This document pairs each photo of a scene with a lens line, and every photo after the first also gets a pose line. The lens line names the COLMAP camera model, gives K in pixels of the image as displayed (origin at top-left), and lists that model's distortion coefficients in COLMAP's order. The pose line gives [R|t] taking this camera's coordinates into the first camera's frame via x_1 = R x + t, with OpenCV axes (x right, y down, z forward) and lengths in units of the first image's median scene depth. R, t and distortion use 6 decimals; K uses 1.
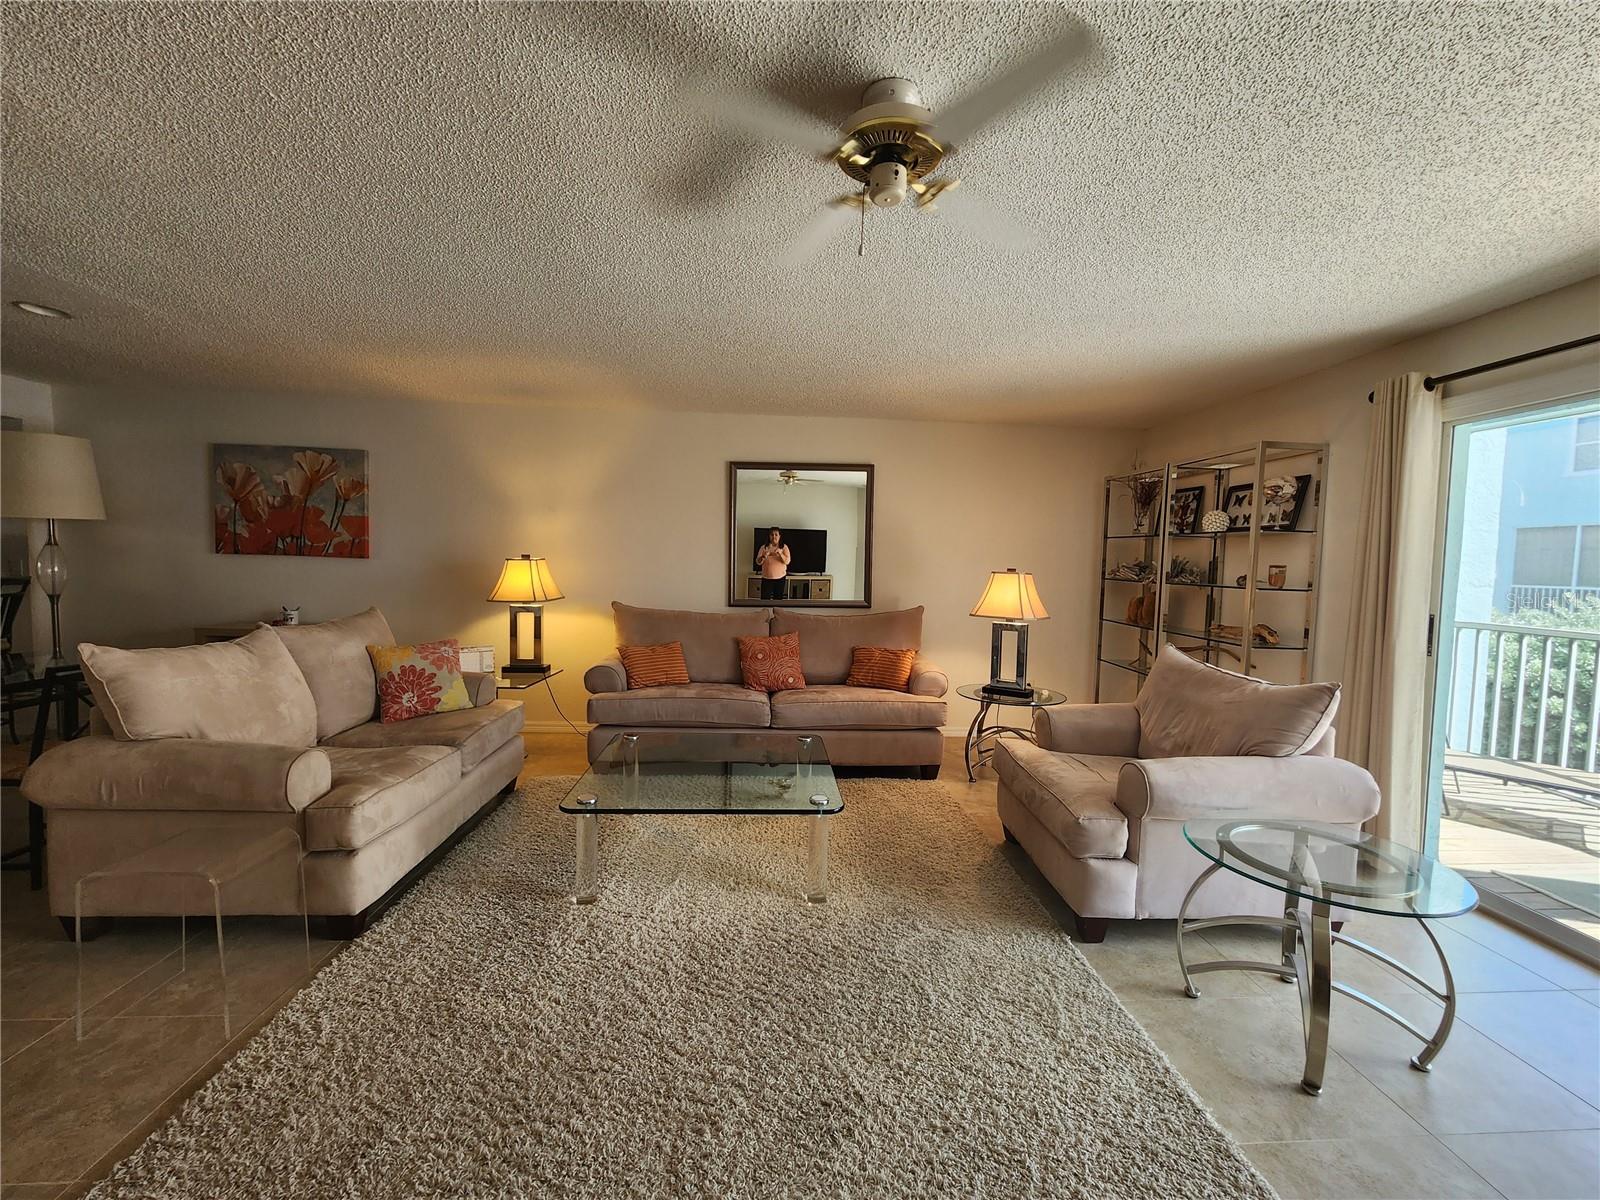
lens RADIAL K [[658.9, 0, 802.7], [0, 658.9, 594.8], [0, 0, 1]] dist [-0.001835, -0.000100]
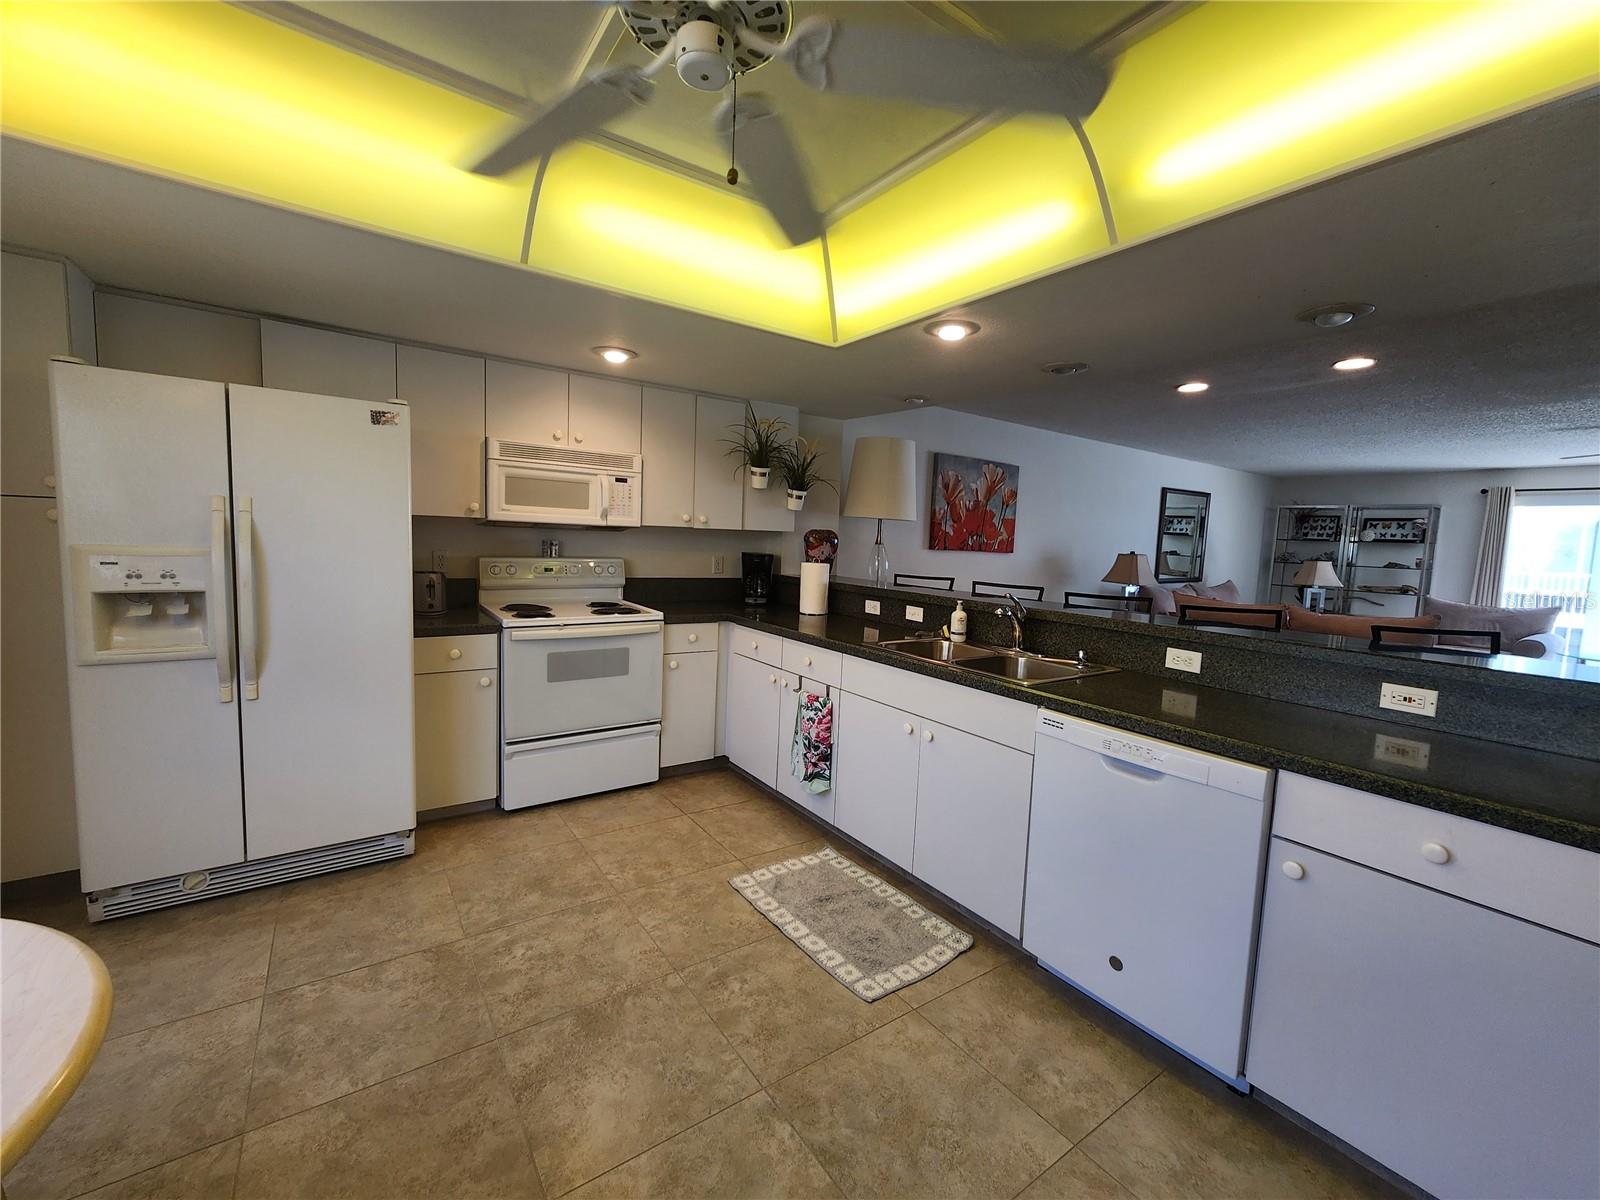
lens RADIAL K [[658.9, 0, 804.6], [0, 658.9, 597.8], [0, 0, 1]] dist [-0.001835, -0.000100]
pose [[0.849957, -0.041166, 0.525242, -2.154866], [0.012294, 0.998221, 0.058341, -0.062810], [-0.526709, -0.043130, 0.848951, 0.188271]]
